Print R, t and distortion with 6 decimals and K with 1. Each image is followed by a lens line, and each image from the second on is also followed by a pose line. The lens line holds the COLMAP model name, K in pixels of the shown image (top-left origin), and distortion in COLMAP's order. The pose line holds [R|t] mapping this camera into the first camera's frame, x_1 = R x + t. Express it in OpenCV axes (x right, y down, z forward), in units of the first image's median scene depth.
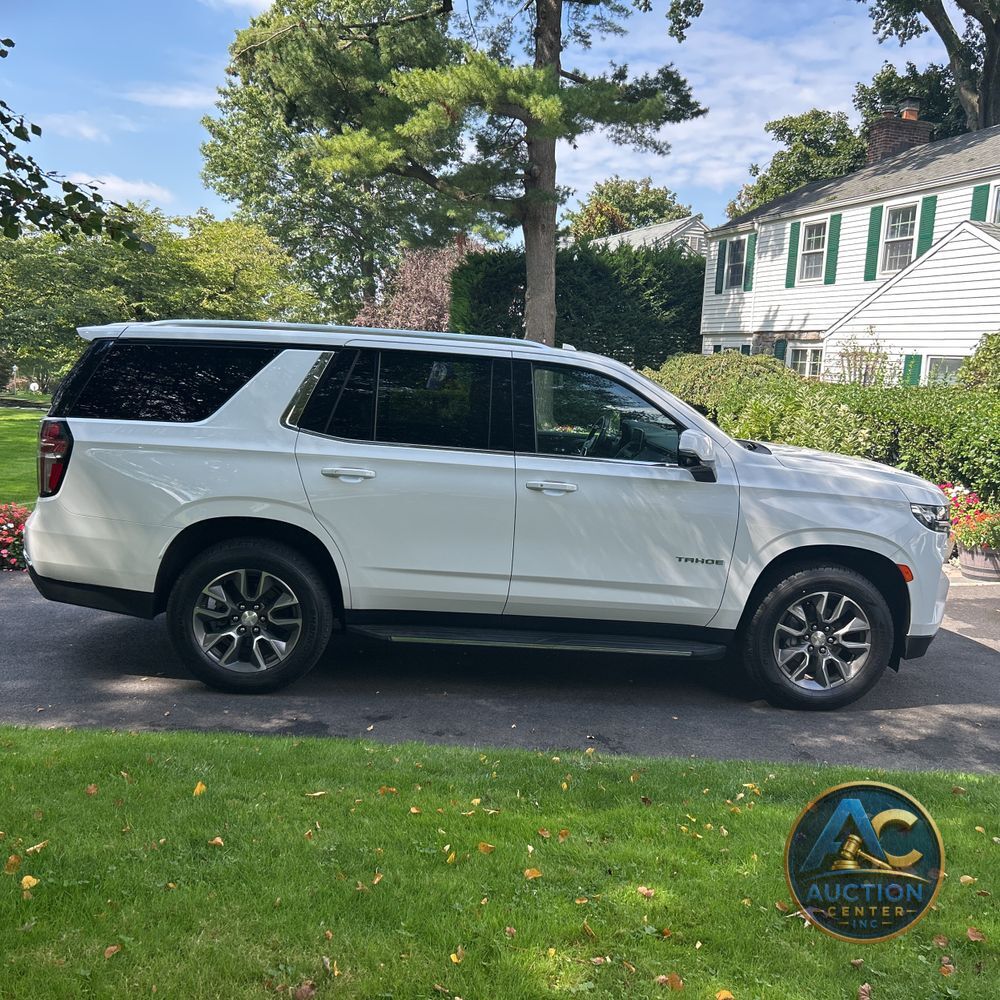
lens RADIAL K [[1003.3, 0, 513.3], [0, 1003.3, 512.0], [0, 0, 1]] dist [0.070292, -0.086064]
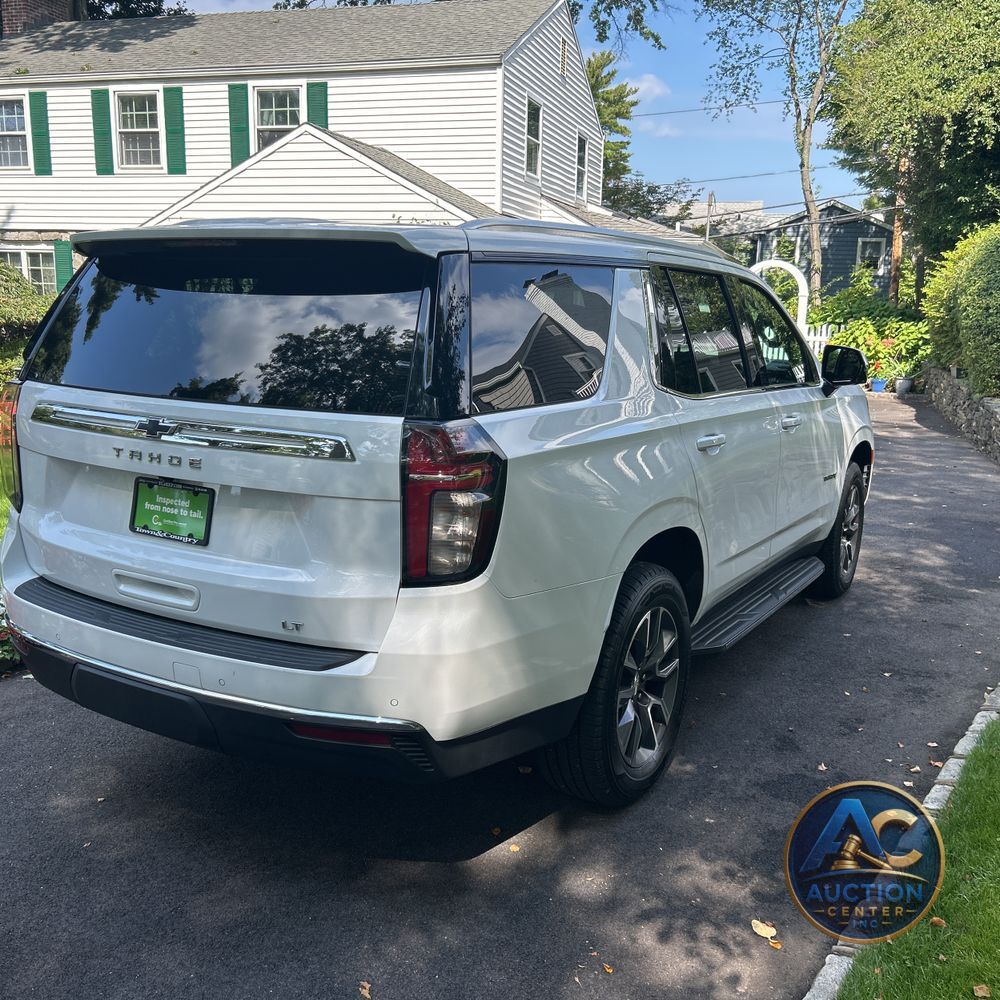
lens RADIAL K [[1003.3, 0, 513.3], [0, 1003.3, 512.0], [0, 0, 1]] dist [0.070292, -0.086064]
pose [[0.614015, -0.163088, 0.772261, -0.164509], [0.106487, 0.986591, 0.123685, -0.008983], [-0.782078, 0.006291, 0.623149, 0.167809]]
